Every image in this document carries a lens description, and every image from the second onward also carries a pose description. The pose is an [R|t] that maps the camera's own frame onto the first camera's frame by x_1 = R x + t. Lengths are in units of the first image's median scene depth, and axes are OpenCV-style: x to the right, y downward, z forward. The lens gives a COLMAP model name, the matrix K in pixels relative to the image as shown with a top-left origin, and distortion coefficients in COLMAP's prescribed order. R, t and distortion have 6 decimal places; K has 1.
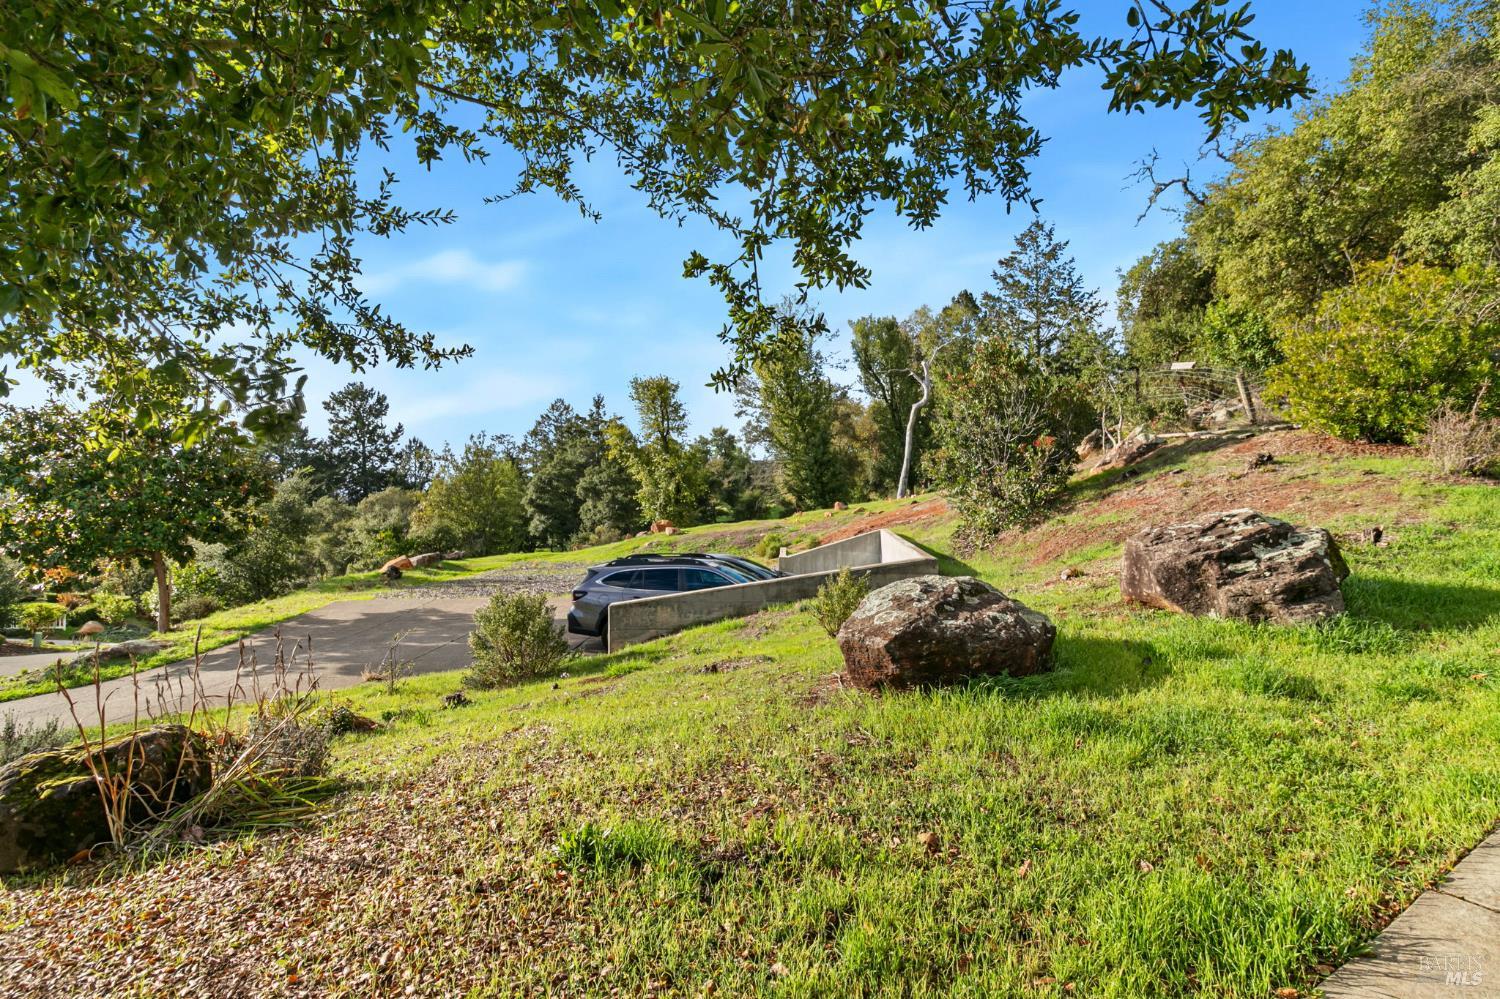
lens RADIAL K [[776.8, 0, 732.1], [0, 776.8, 469.6], [0, 0, 1]] dist [-0.009459, -0.000432]
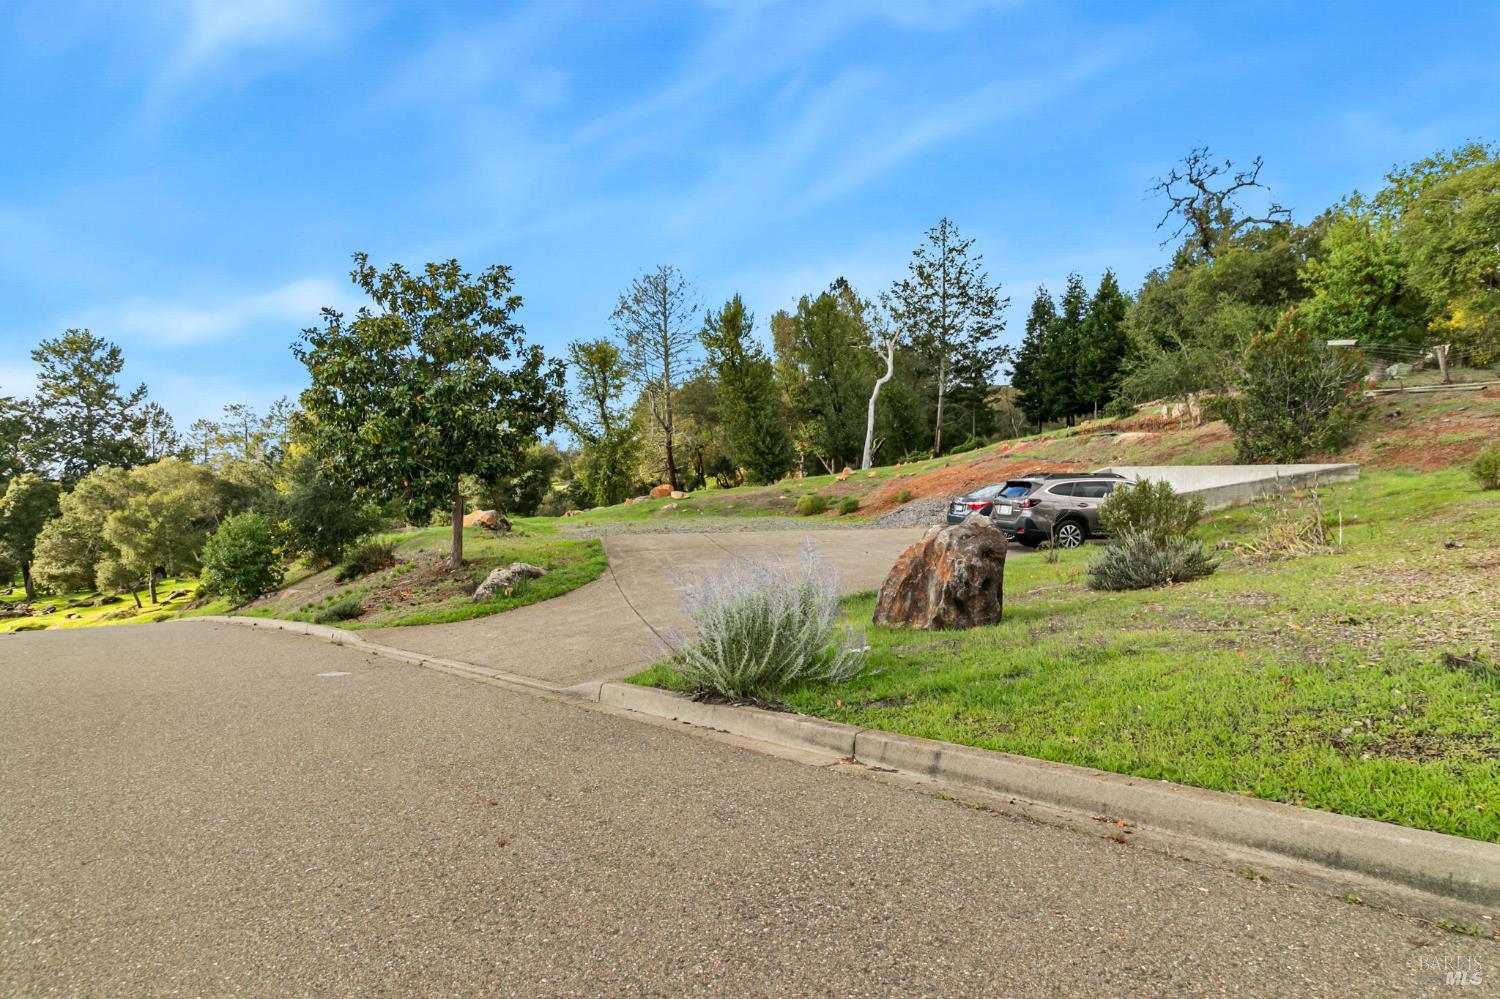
lens RADIAL K [[811.6, 0, 750.0], [0, 811.6, 479.1], [0, 0, 1]] dist [-0.002471, 0.003014]
pose [[0.959277, 0.014291, 0.282105, -0.117190], [-0.022218, 0.999442, 0.024922, 0.012882], [-0.281591, -0.030175, 0.959060, -0.007125]]
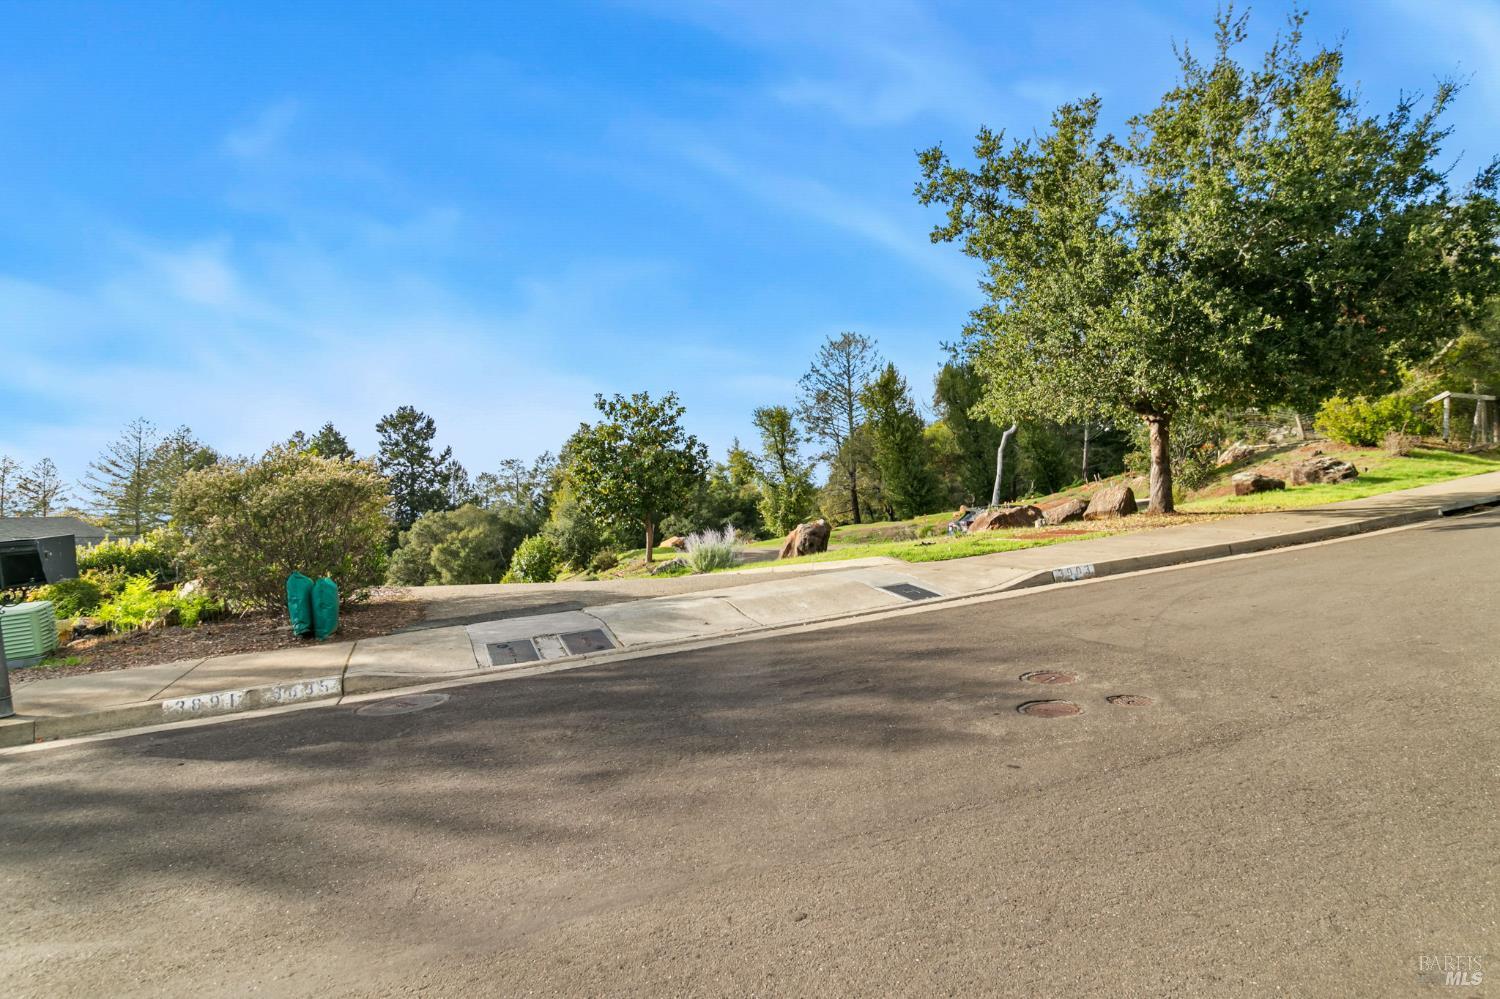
lens RADIAL K [[776.8, 0, 759.4], [0, 776.8, 486.7], [0, 0, 1]] dist [-0.009459, -0.000432]
pose [[0.999411, 0.010273, 0.032746, -0.096984], [-0.009794, 0.999843, -0.014739, 0.012748], [-0.032893, 0.014410, 0.999355, -0.115199]]
